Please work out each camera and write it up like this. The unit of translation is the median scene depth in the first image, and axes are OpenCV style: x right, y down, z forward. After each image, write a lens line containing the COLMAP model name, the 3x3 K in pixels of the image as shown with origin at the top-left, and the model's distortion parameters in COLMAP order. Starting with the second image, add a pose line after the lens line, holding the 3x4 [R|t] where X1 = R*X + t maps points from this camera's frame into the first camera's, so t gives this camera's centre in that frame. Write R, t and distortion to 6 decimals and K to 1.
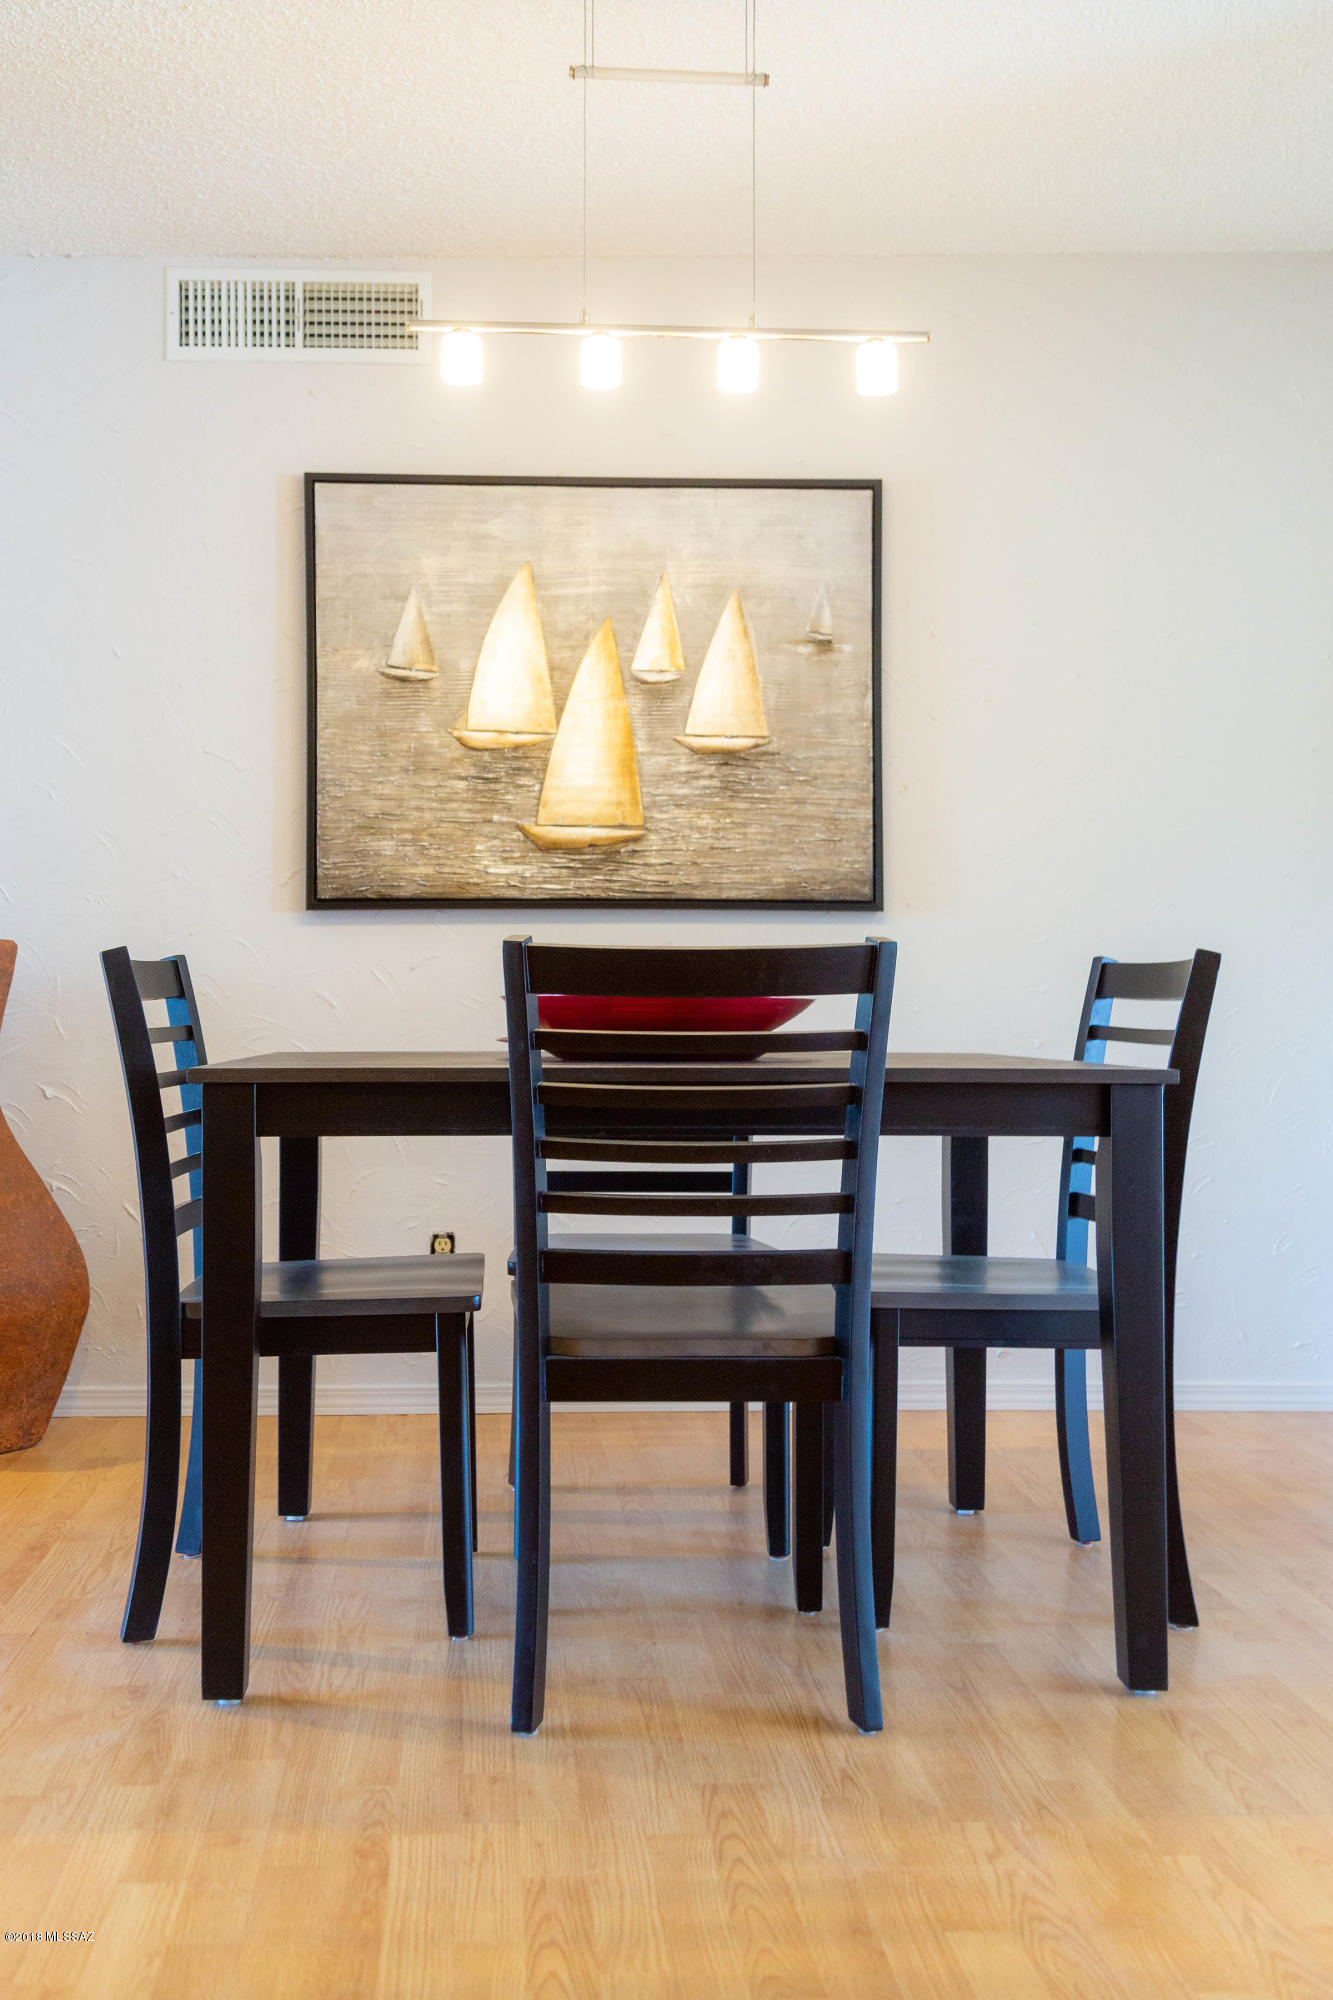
lens RADIAL K [[1582.5, 0, 670.3], [0, 1582.5, 998.2], [0, 0, 1]] dist [-0.012701, -0.013473]
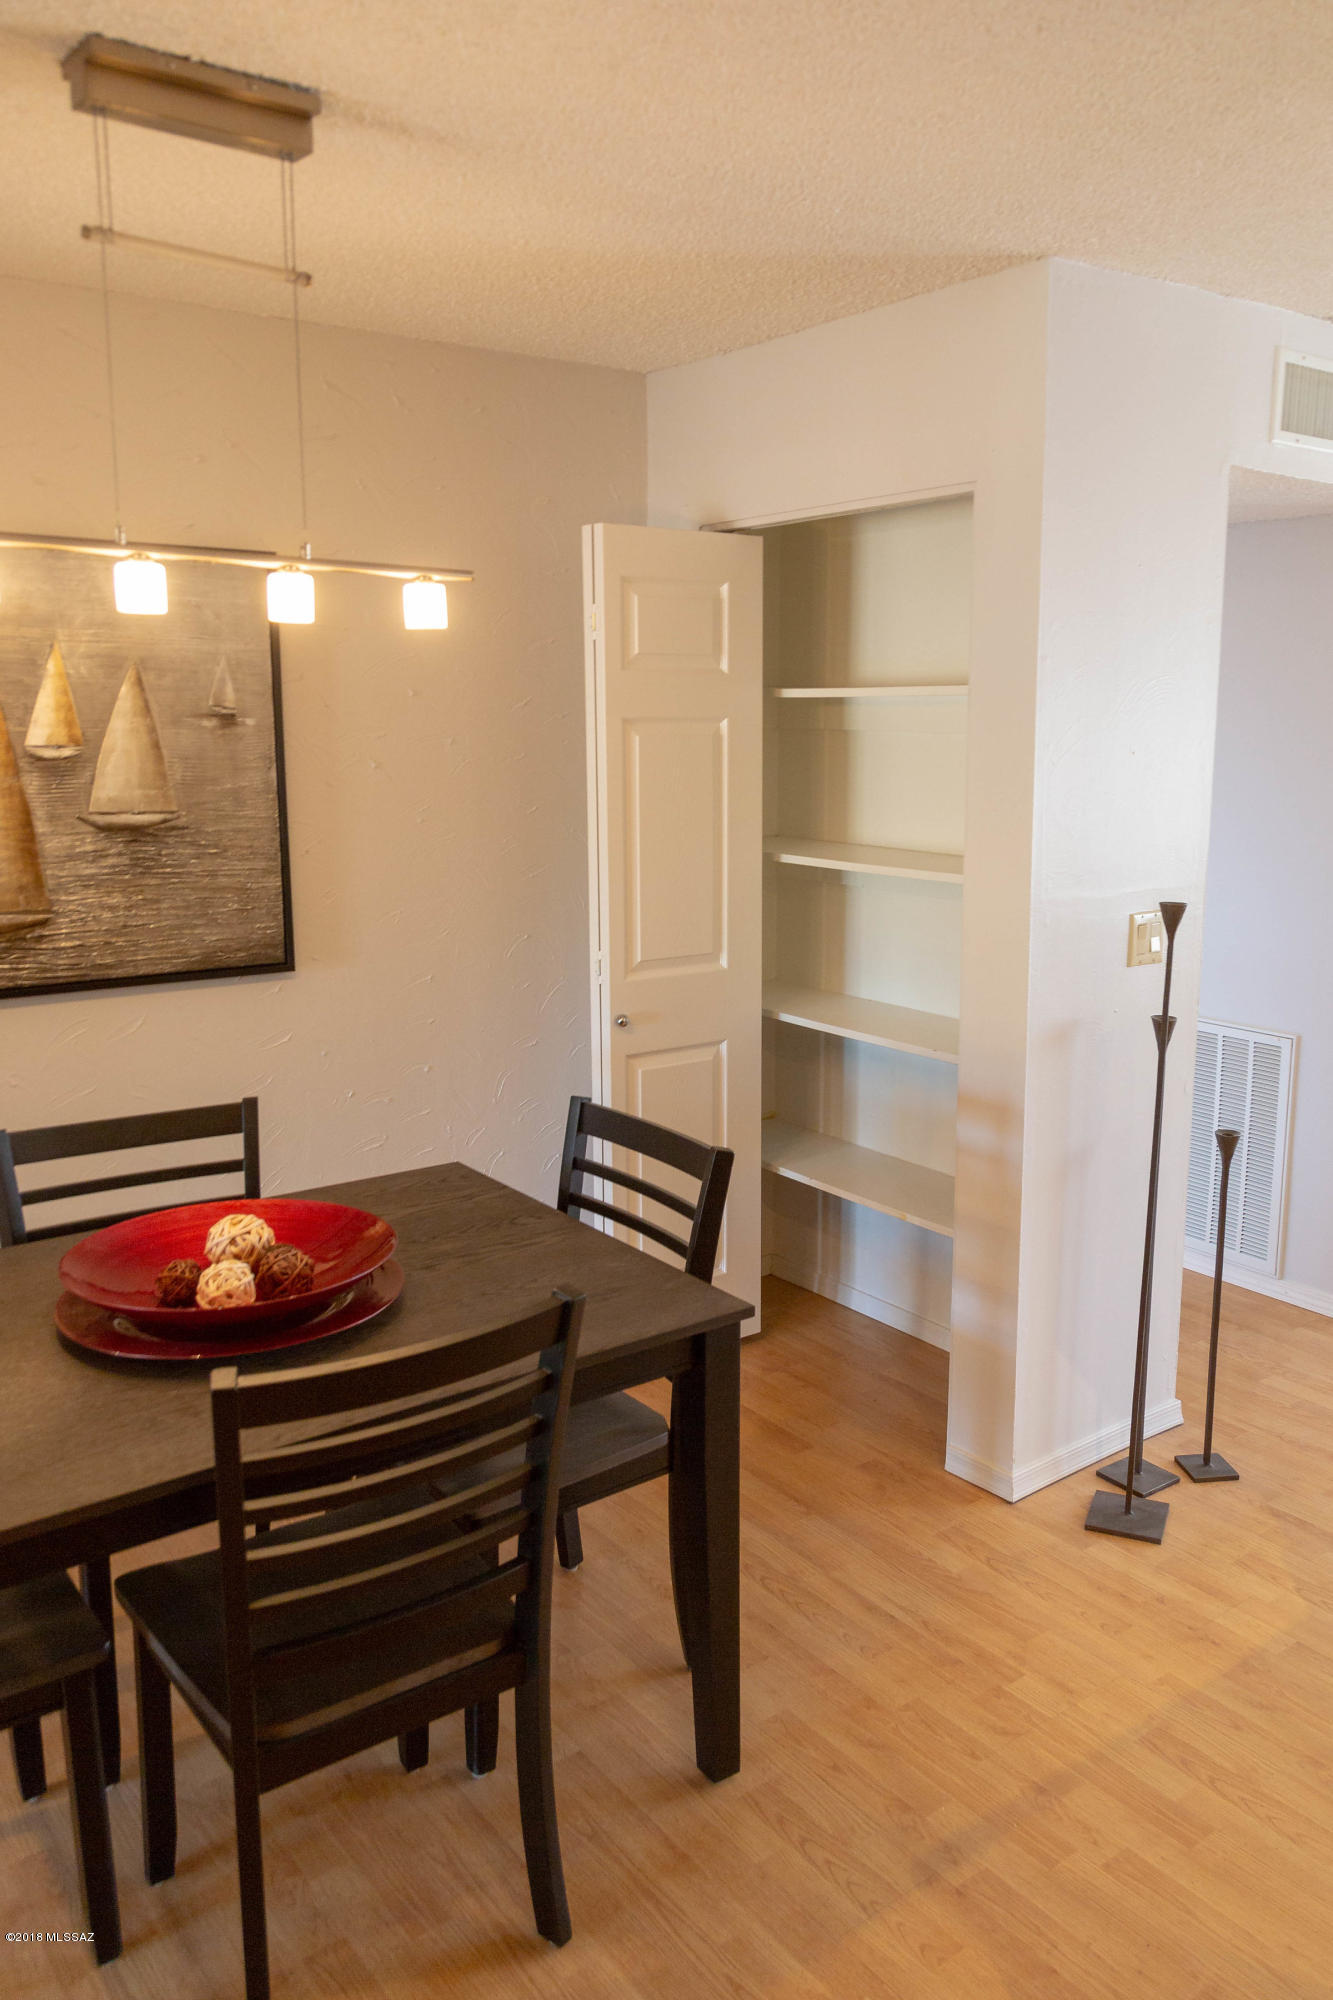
lens RADIAL K [[1335.4, 0, 663.2], [0, 1335.4, 998.4], [0, 0, 1]] dist [-0.002396, -0.004705]
pose [[0.851861, -0.085858, 0.516683, -0.122651], [0.007520, 0.988376, 0.151842, -0.175089], [-0.523714, -0.125463, 0.842605, 0.112509]]
